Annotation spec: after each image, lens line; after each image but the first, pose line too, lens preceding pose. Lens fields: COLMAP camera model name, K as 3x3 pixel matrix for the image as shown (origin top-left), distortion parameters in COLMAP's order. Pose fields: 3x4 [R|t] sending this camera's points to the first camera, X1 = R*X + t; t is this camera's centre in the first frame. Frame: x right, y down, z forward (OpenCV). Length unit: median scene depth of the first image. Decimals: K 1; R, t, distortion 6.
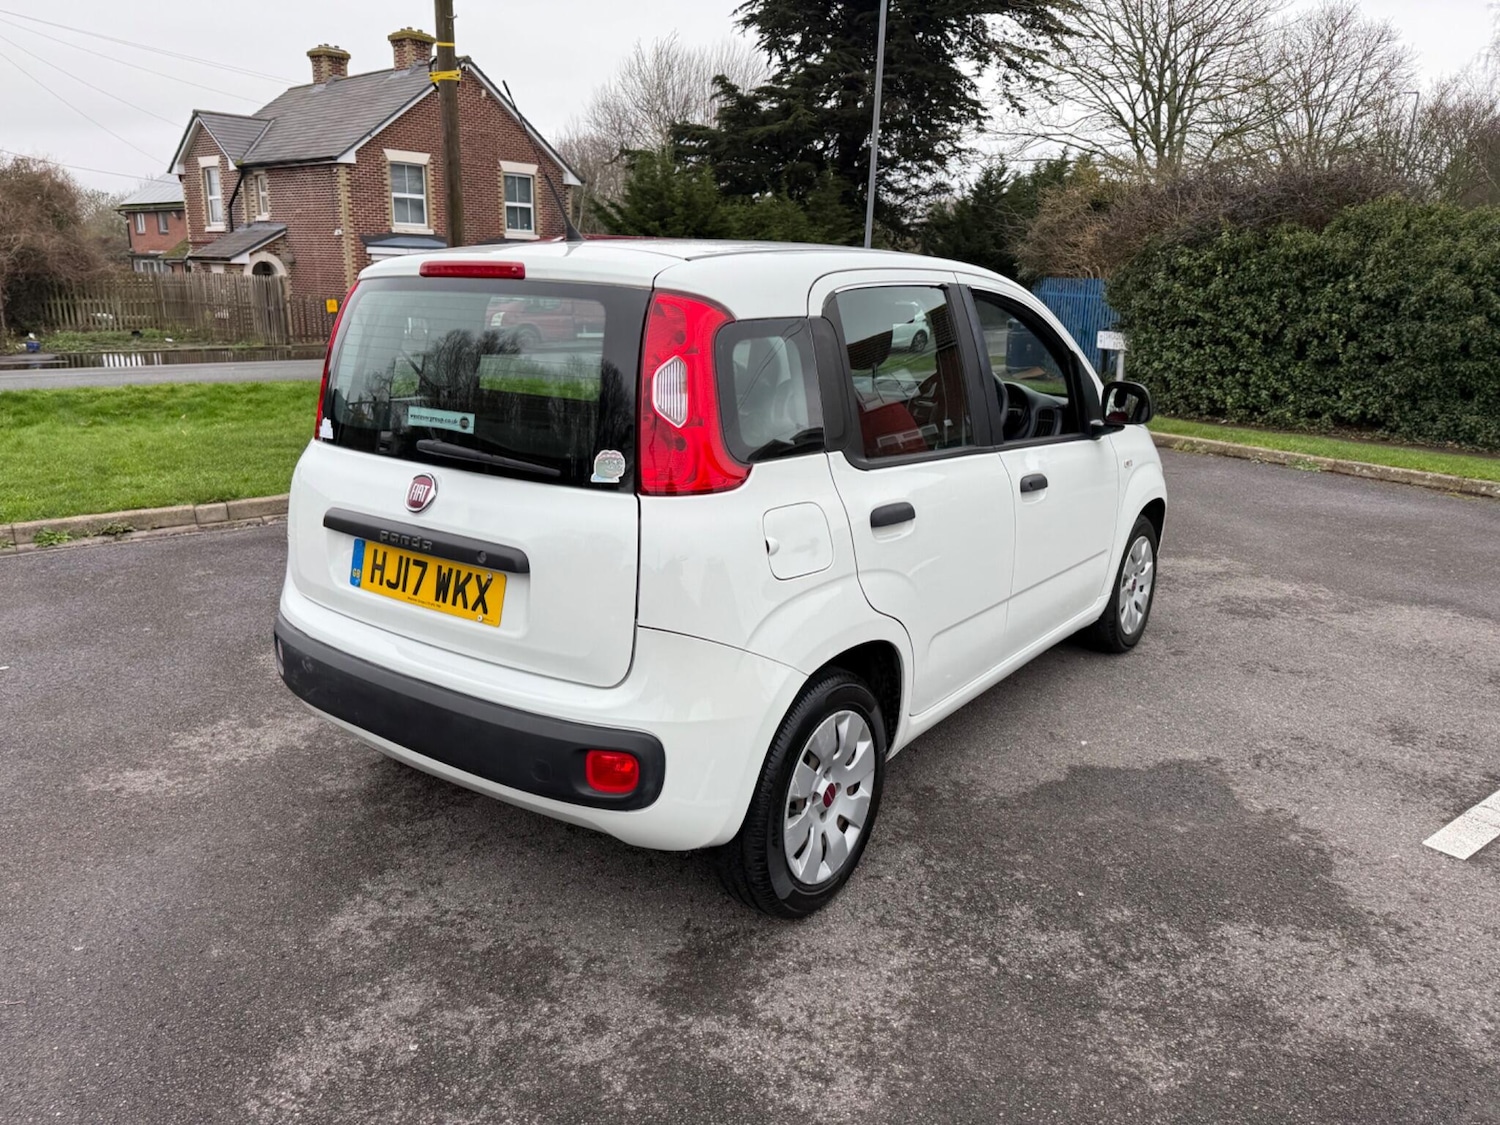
lens RADIAL K [[1050.7, 0, 745.8], [0, 1050.7, 550.4], [0, 0, 1]] dist [0.021639, -0.029307]
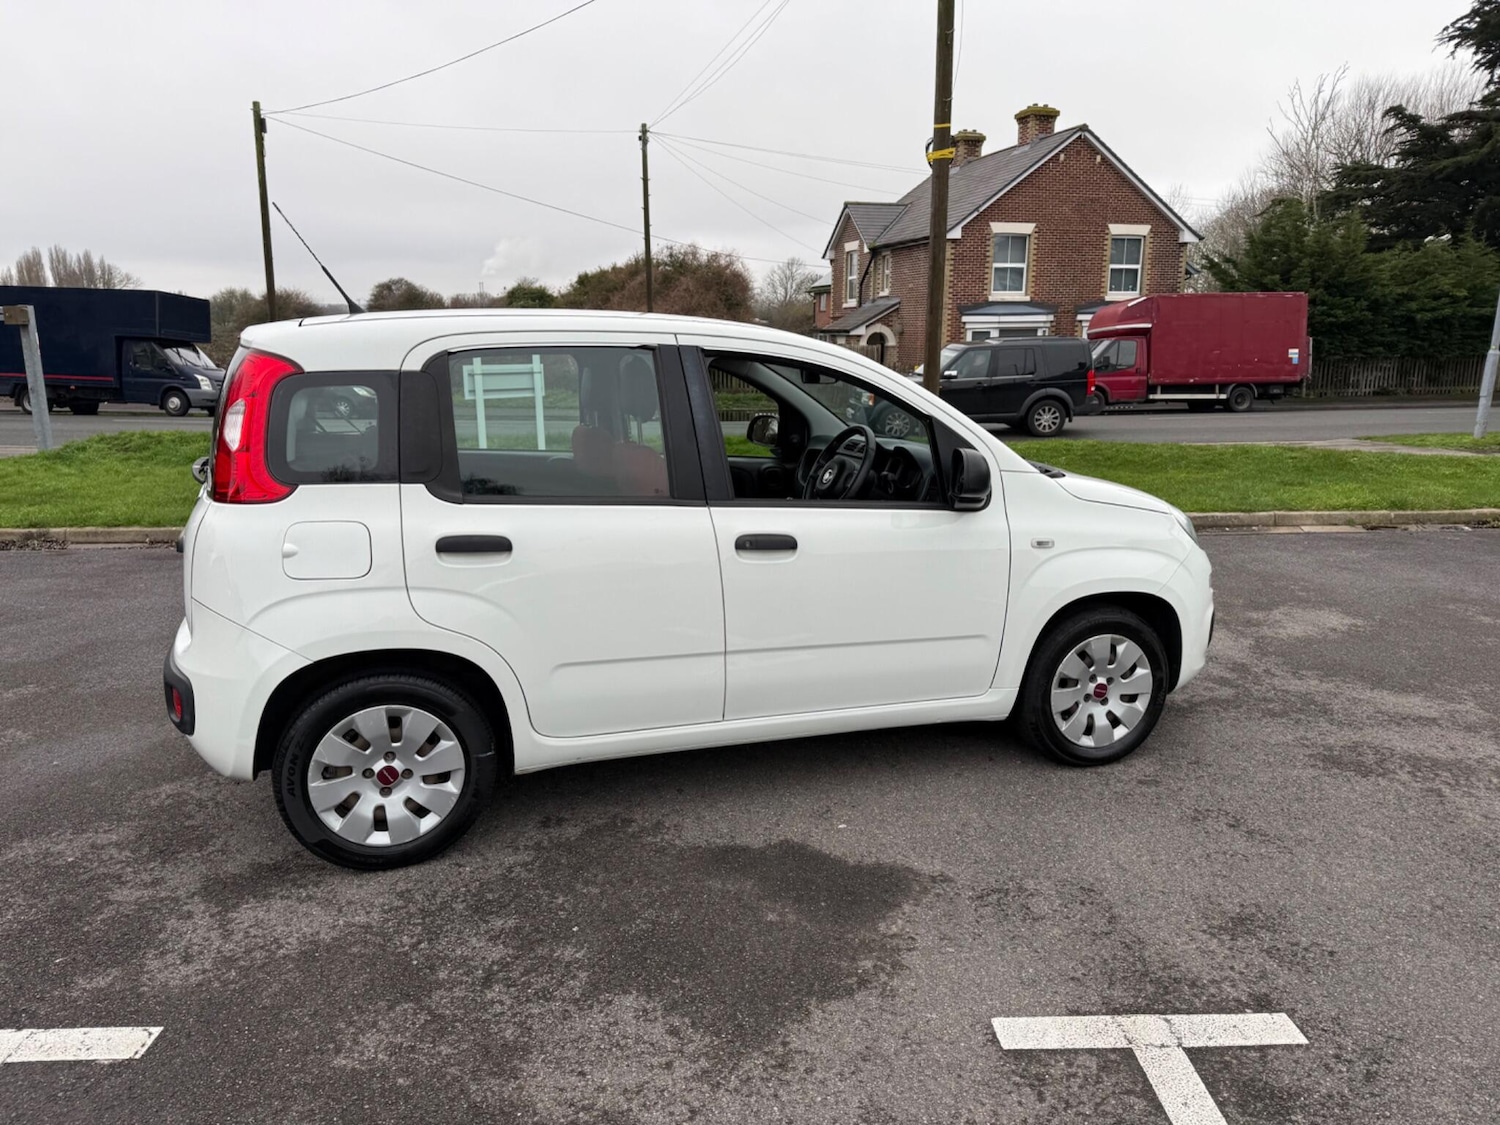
lens RADIAL K [[1050.7, 0, 744.6], [0, 1050.7, 566.0], [0, 0, 1]] dist [0.021639, -0.029307]
pose [[0.820278, 0.105216, -0.562205, 0.601760], [-0.129944, 0.991513, -0.004034, -0.026073], [0.557009, 0.076364, 0.826988, 0.130426]]
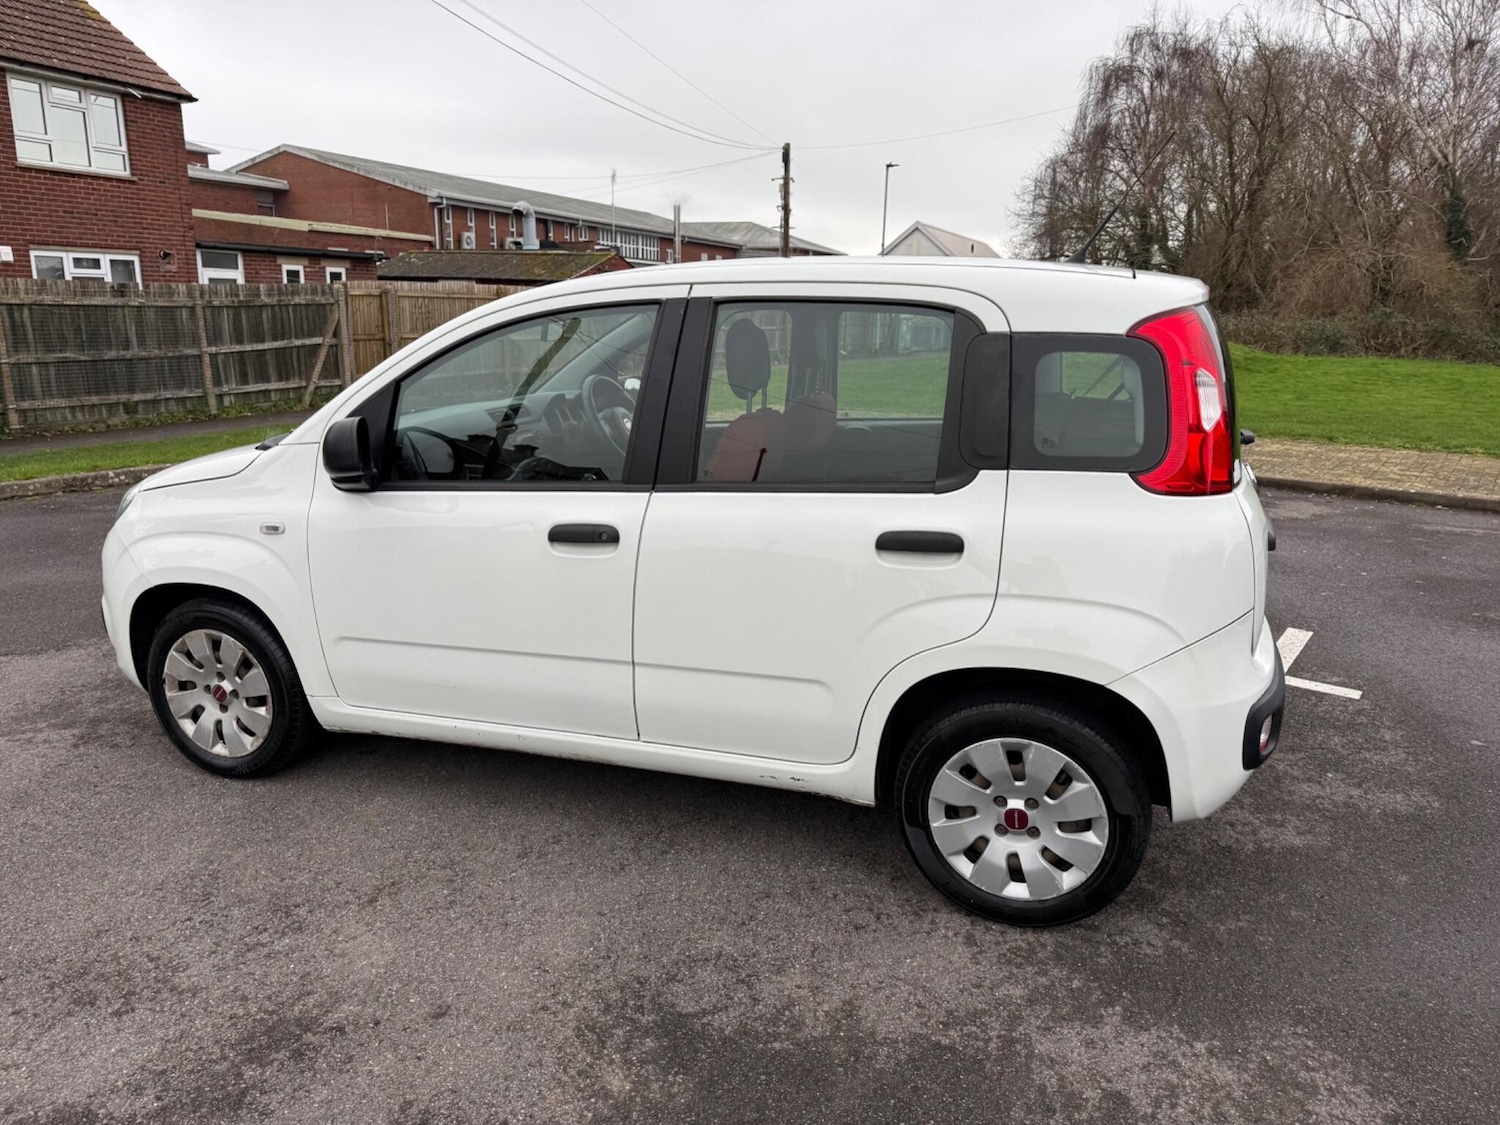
lens RADIAL K [[1050.7, 0, 742.9], [0, 1050.7, 565.5], [0, 0, 1]] dist [0.021639, -0.029307]
pose [[-0.296344, -0.254575, 0.920528, -0.702729], [0.225467, 0.917933, 0.326441, -0.268902], [-0.928087, 0.304287, -0.214626, 1.005668]]
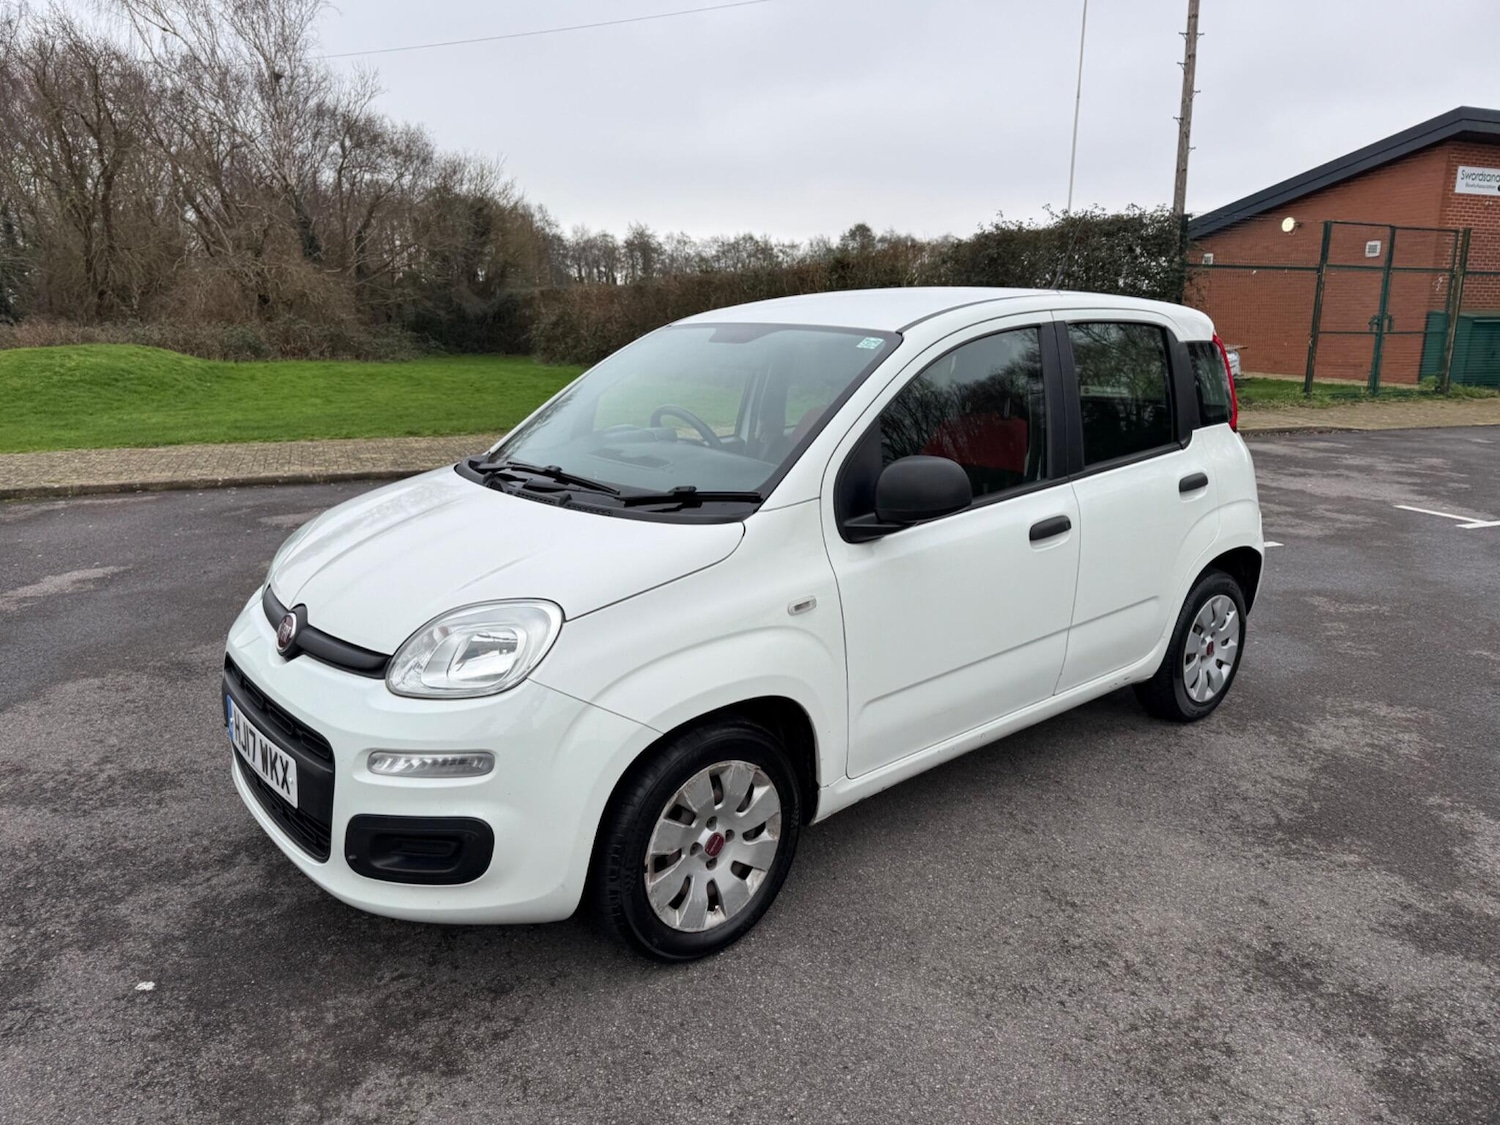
lens RADIAL K [[1050.7, 0, 746.8], [0, 1050.7, 567.5], [0, 0, 1]] dist [0.021639, -0.029307]
pose [[-0.970313, -0.077147, 0.229218, -0.067665], [0.040363, 0.882814, 0.467984, -0.424079], [-0.238461, 0.463343, -0.853493, 1.626299]]
